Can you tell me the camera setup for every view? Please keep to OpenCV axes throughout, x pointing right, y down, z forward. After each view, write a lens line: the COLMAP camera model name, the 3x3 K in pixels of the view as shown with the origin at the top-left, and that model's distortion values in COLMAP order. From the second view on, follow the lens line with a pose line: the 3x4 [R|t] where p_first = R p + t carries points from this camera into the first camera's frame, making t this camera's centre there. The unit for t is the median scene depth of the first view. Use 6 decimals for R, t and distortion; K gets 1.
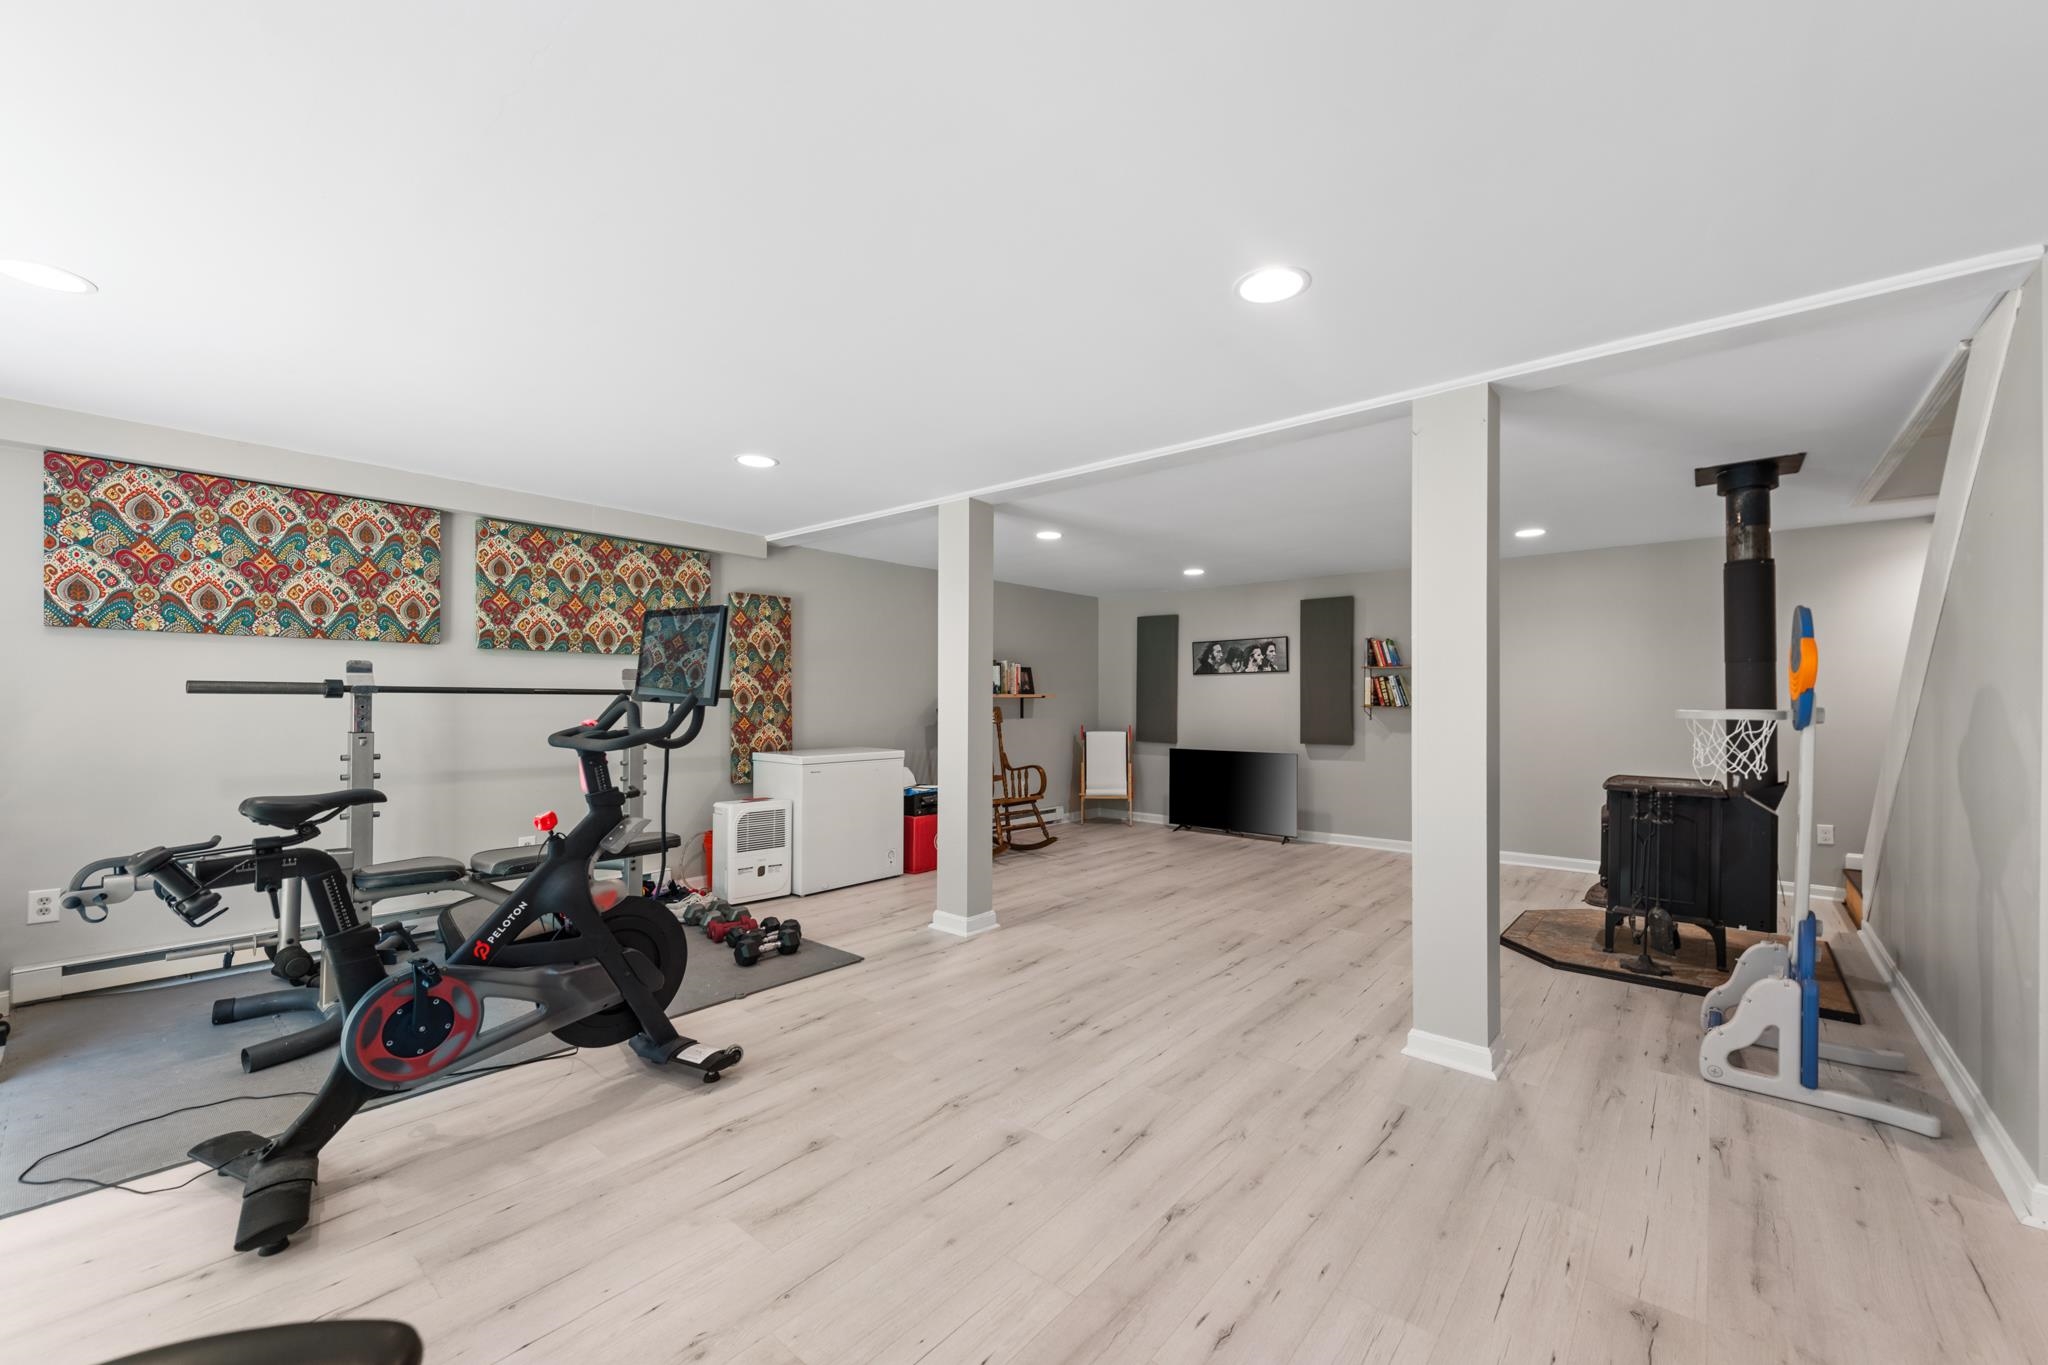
lens RADIAL K [[830.5, 0, 1026.8], [0, 830.5, 702.6], [0, 0, 1]] dist [0.016824, -0.000101]
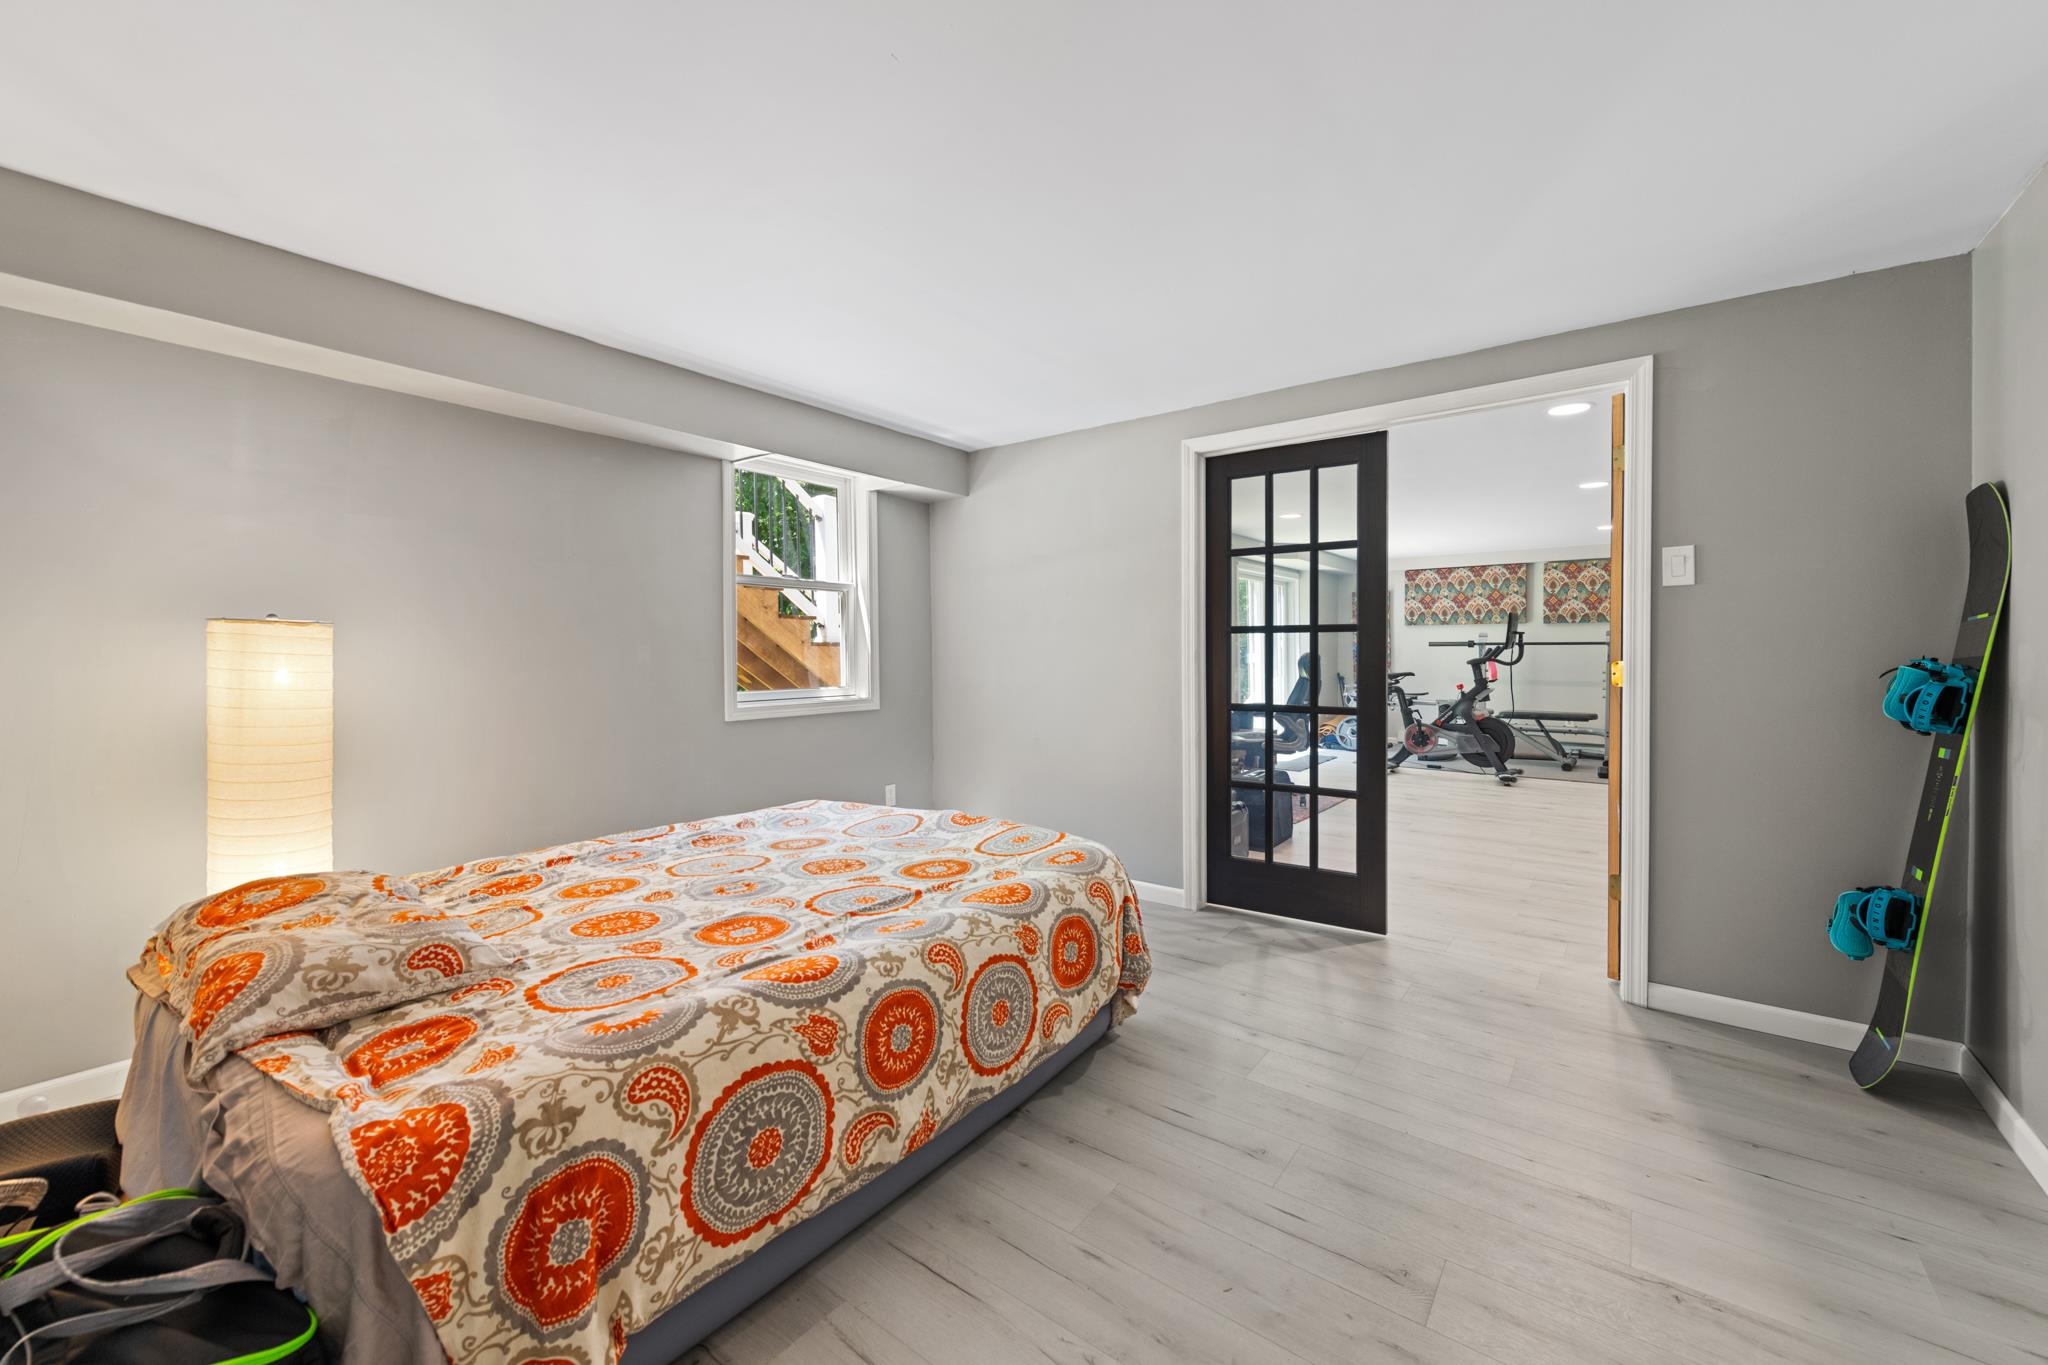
lens RADIAL K [[807.5, 0, 1020.5], [0, 807.5, 658.4], [0, 0, 1]] dist [0.000082, 0.000035]
pose [[0.045096, 0.004720, -0.998971, 1.318729], [0.002002, 0.999986, 0.004815, 0.011657], [0.998981, -0.002217, 0.045086, -0.425430]]
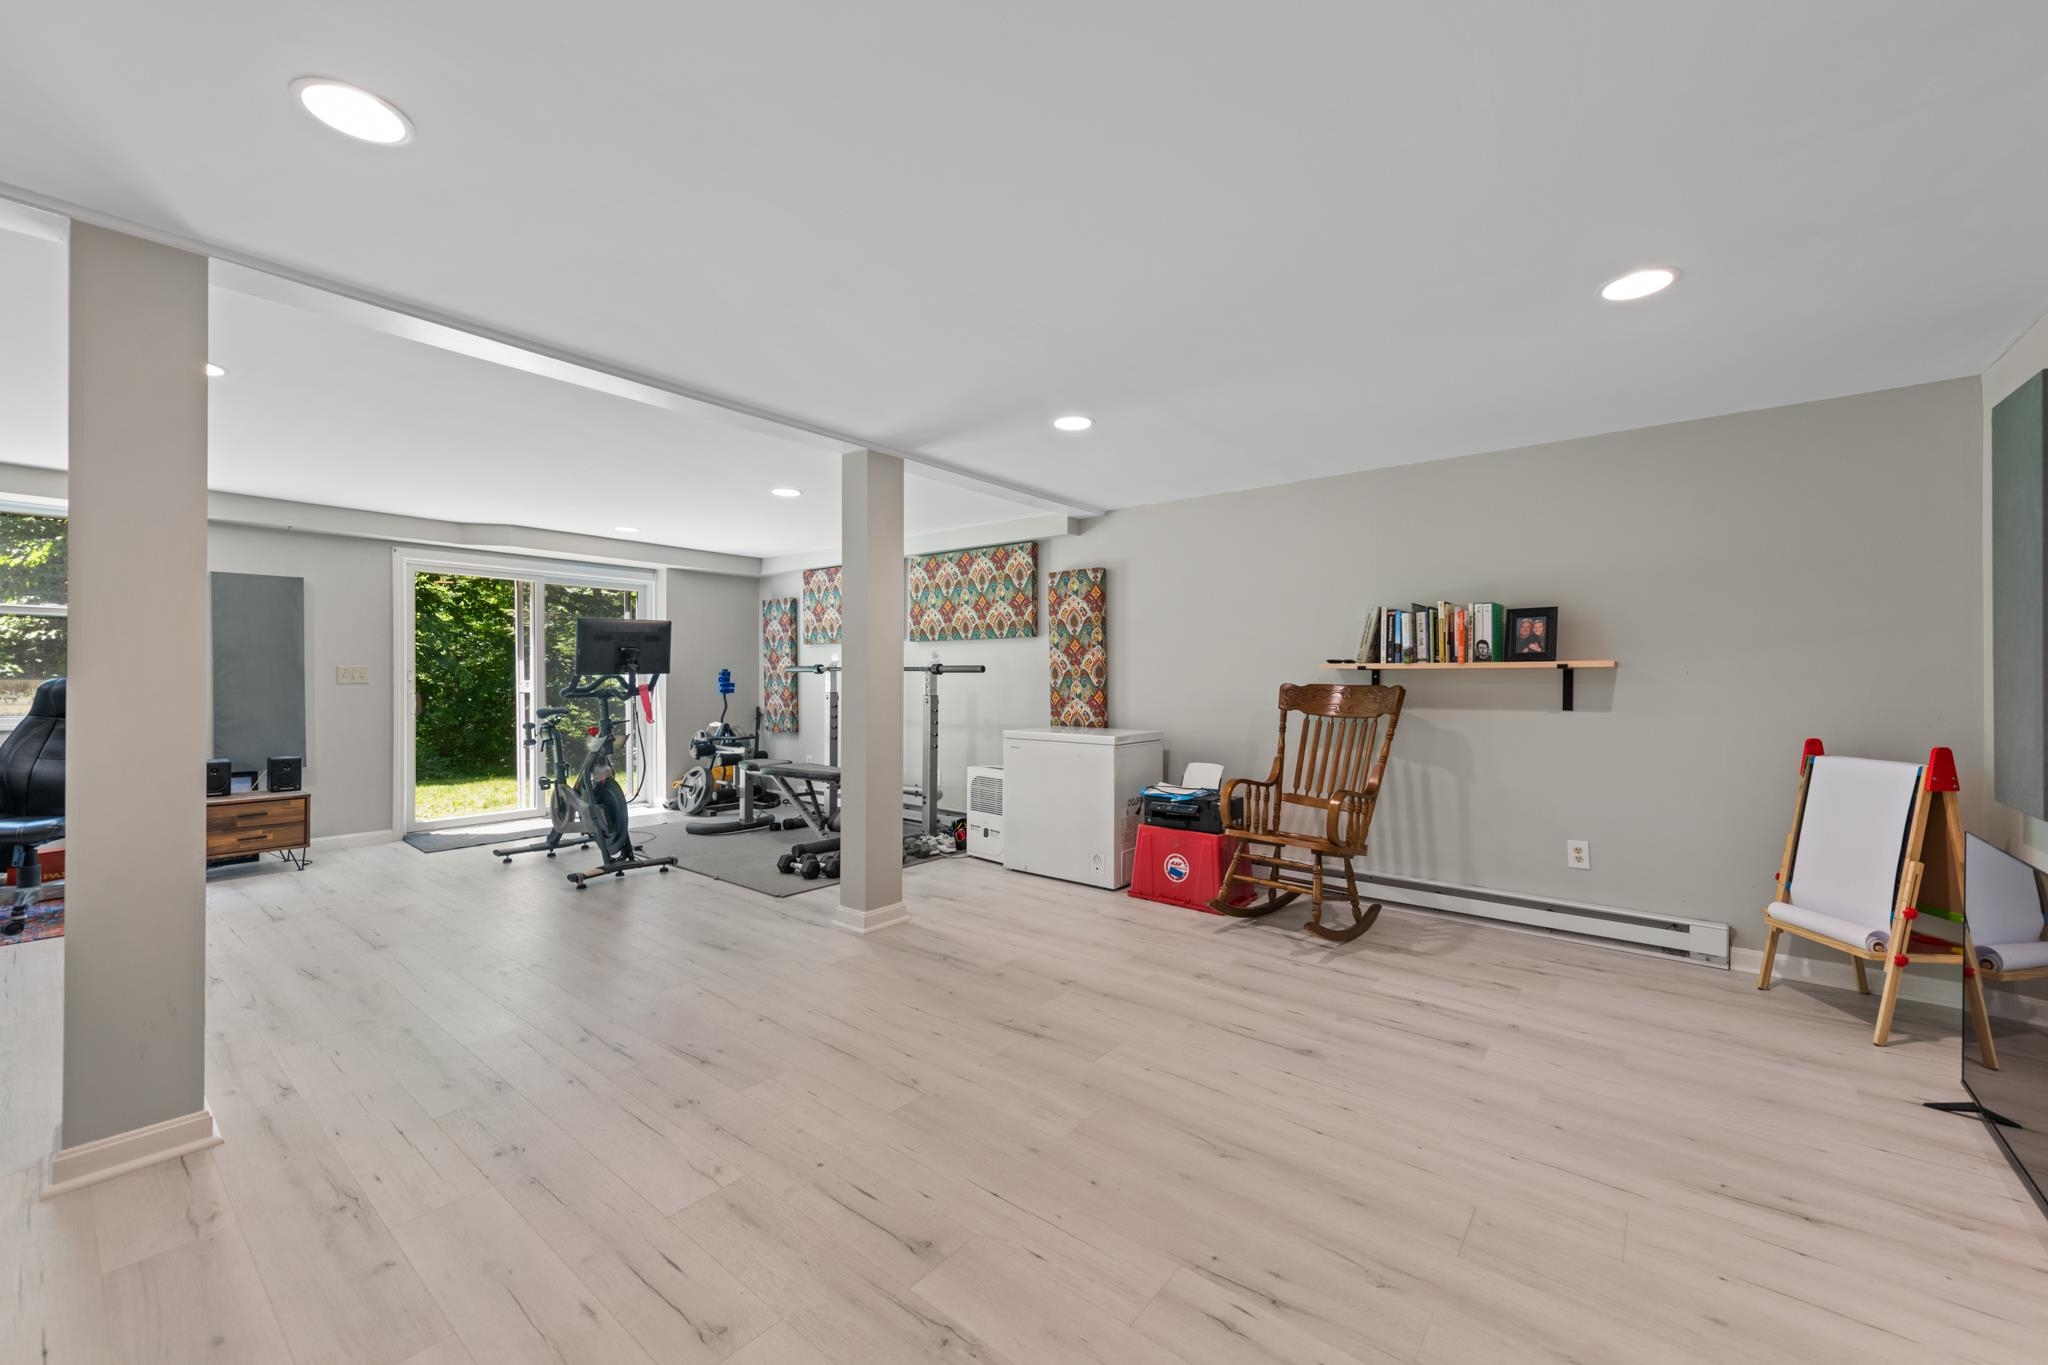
lens RADIAL K [[806.5, 0, 1043.5], [0, 806.5, 680.4], [0, 0, 1]] dist [-0.000989, -0.000126]
pose [[0.021283, 0.000433, -0.999773, 0.816524], [-0.005423, 0.999985, 0.000318, 0.004414], [0.999759, 0.005415, 0.021285, 1.176788]]
